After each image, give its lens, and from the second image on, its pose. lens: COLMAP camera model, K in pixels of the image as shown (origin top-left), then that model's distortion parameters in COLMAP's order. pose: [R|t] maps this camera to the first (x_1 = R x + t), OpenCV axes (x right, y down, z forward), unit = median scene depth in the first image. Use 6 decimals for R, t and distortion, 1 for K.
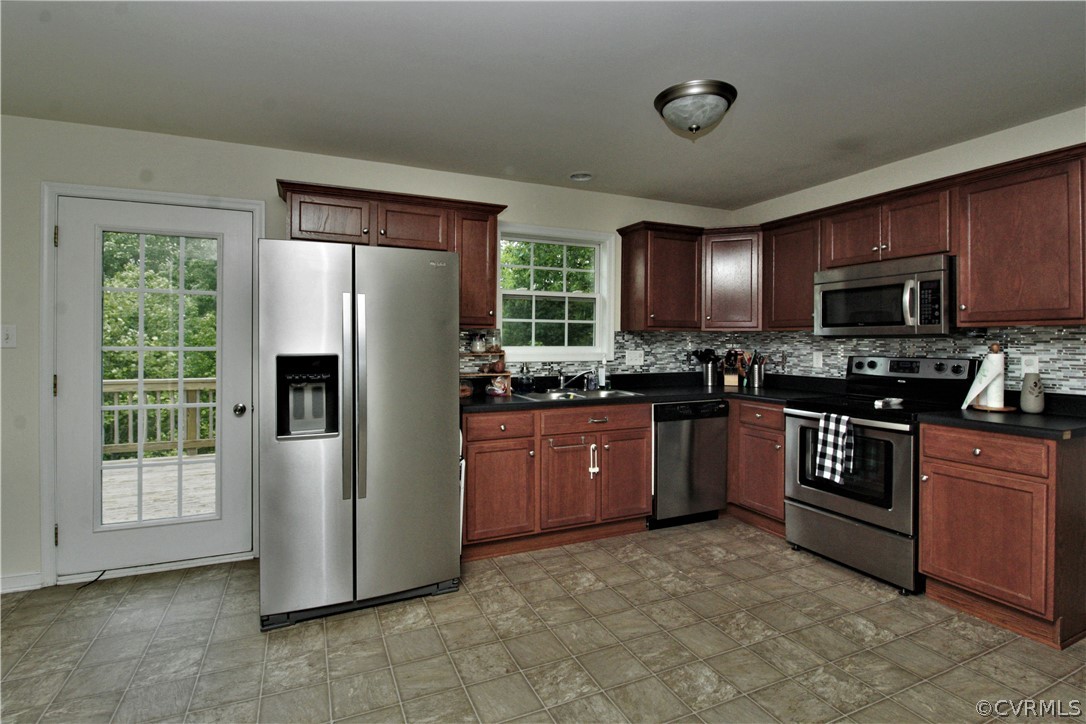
lens RADIAL K [[512.4, 0, 538.2], [0, 512.4, 329.2], [0, 0, 1]] dist [-0.001281, -0.011500]
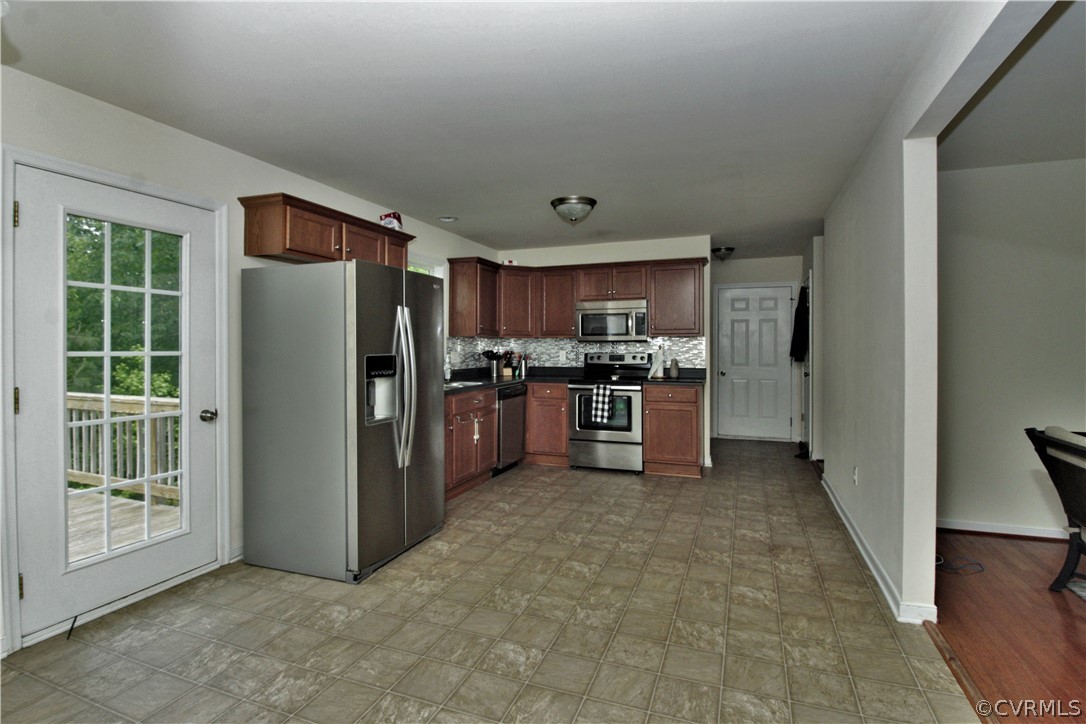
lens RADIAL K [[512.4, 0, 538.2], [0, 512.4, 329.2], [0, 0, 1]] dist [-0.001281, -0.011500]
pose [[0.720095, 0.018578, 0.693627, -0.828017], [-0.012095, 0.999826, -0.014223, -0.000215], [-0.693770, 0.001852, 0.720194, -0.132376]]
